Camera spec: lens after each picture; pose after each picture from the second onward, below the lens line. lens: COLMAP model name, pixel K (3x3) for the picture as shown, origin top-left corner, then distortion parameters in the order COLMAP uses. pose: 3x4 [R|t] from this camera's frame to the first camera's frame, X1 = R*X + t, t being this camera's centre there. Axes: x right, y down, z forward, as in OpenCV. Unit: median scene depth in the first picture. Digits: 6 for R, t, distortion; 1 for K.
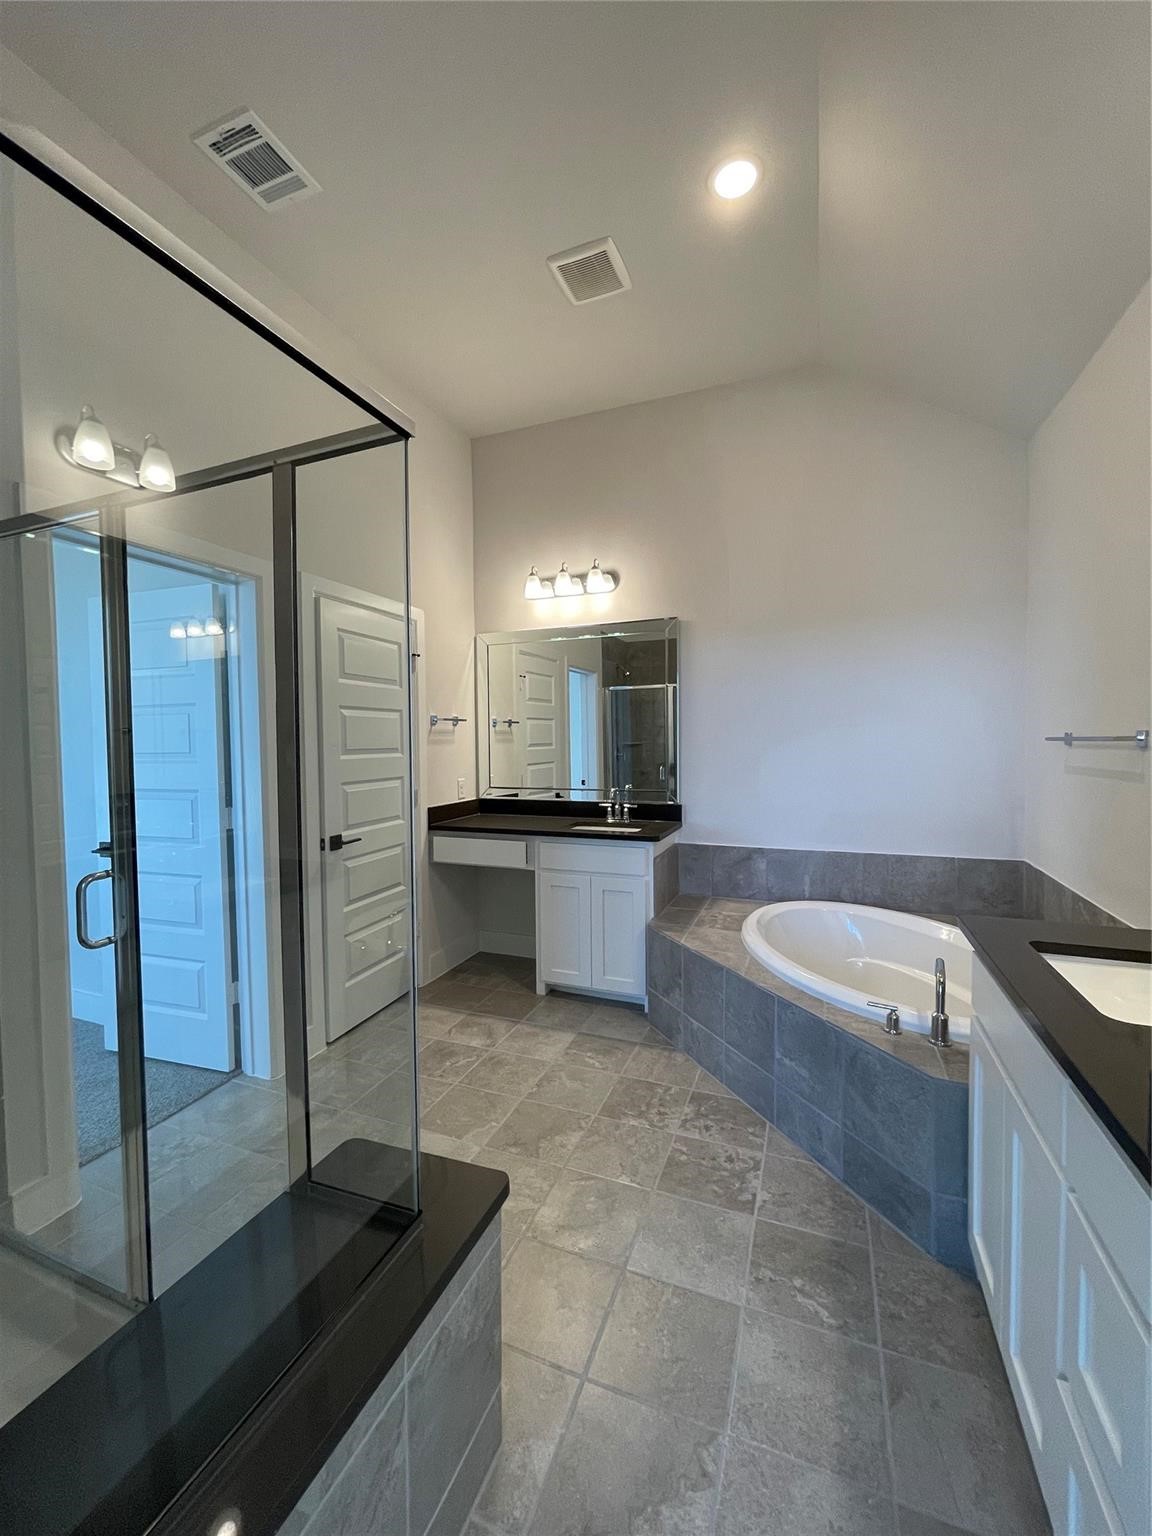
lens RADIAL K [[622.4, 0, 572.7], [0, 622.4, 763.6], [0, 0, 1]] dist [0.000978, -0.000202]
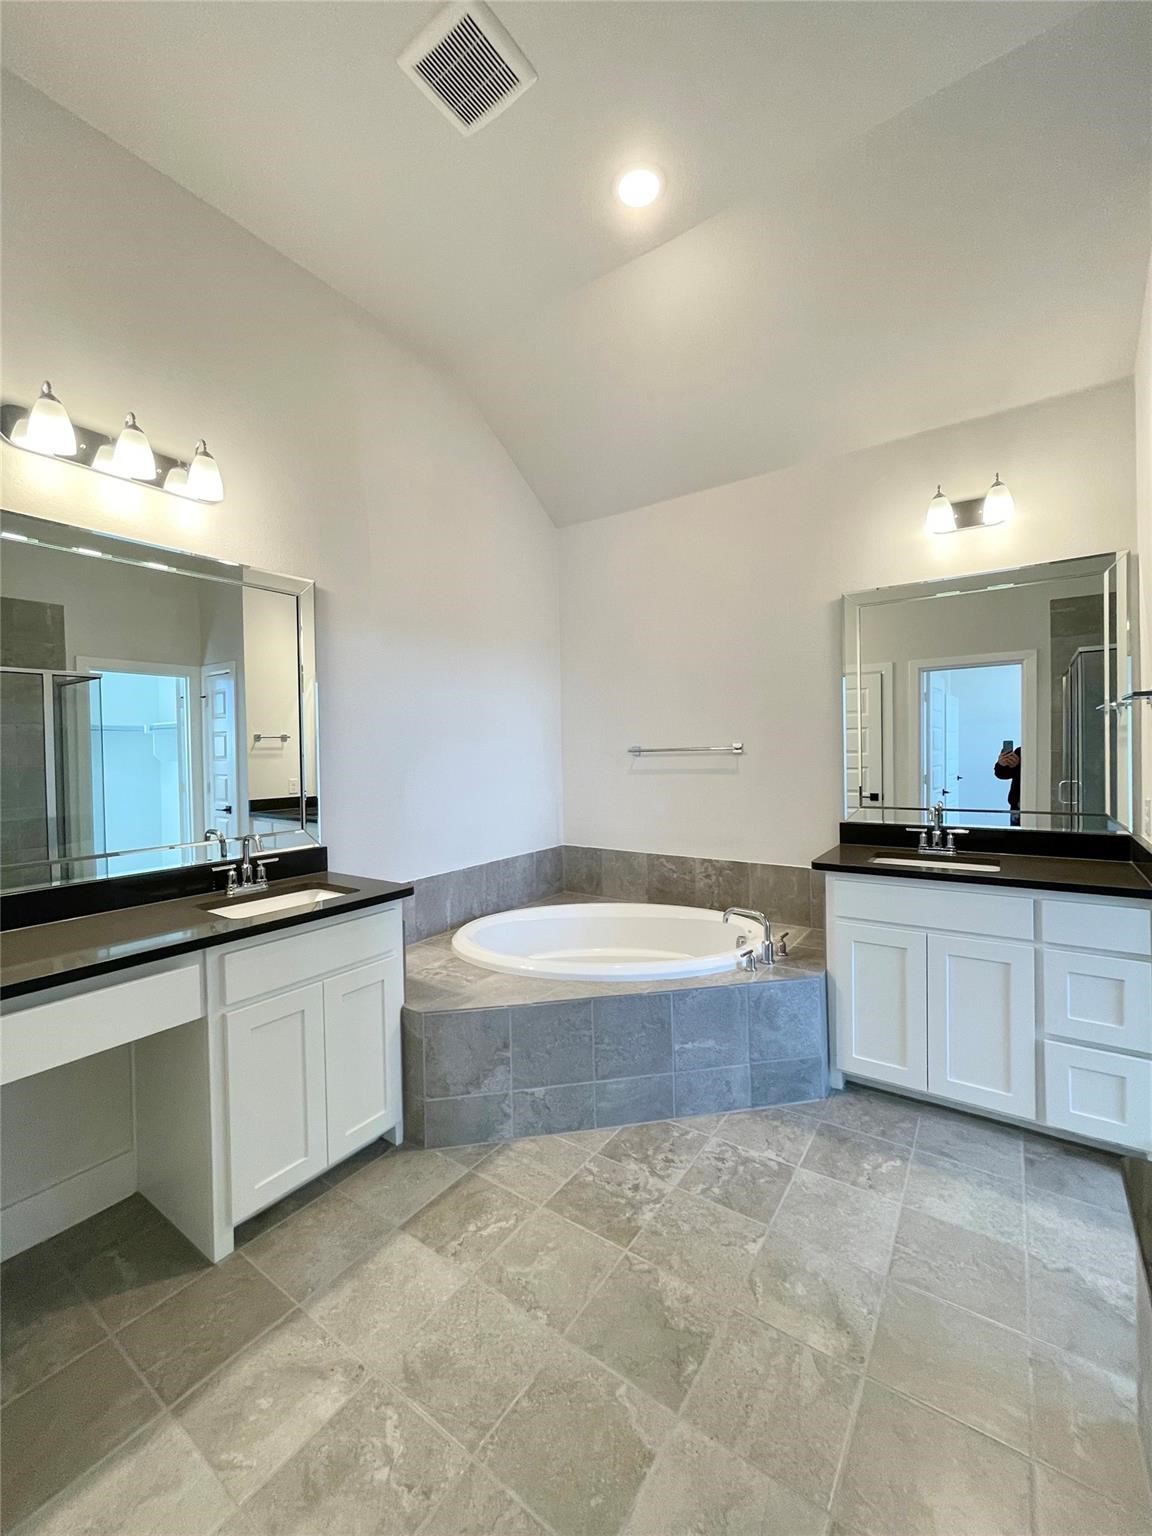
lens RADIAL K [[622.4, 0, 575.9], [0, 622.4, 762.7], [0, 0, 1]] dist [0.000978, -0.000202]
pose [[0.224945, -0.014958, 0.974257, -0.597490], [0.053039, 0.998588, 0.003085, -0.021726], [-0.972927, 0.050980, 0.225420, 0.737459]]
